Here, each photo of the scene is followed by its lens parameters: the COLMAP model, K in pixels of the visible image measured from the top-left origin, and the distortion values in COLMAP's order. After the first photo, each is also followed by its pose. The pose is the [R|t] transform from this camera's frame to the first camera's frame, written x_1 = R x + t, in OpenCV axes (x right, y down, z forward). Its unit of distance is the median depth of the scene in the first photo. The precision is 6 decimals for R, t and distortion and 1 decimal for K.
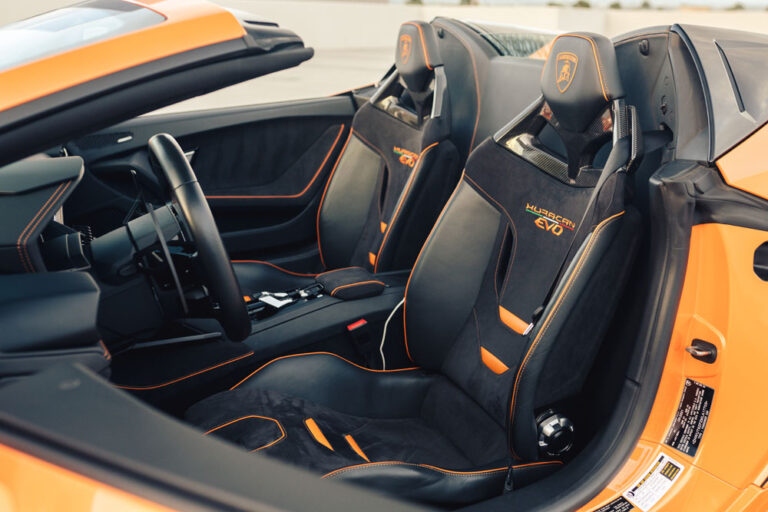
lens RADIAL K [[786.5, 0, 401.7], [0, 786.5, 240.3], [0, 0, 1]] dist [-0.009900, -0.005428]
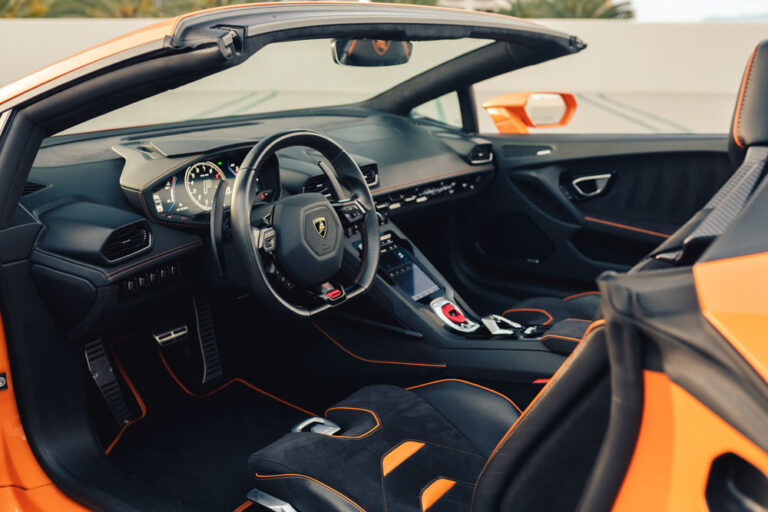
lens RADIAL K [[732.6, 0, 399.3], [0, 732.6, 255.0], [0, 0, 1]] dist [-0.009871, 0.002090]
pose [[0.529485, 0.224044, -0.818199, 0.484658], [-0.230860, 0.966148, 0.115159, -0.082292], [0.816302, 0.127914, 0.563284, 0.391576]]
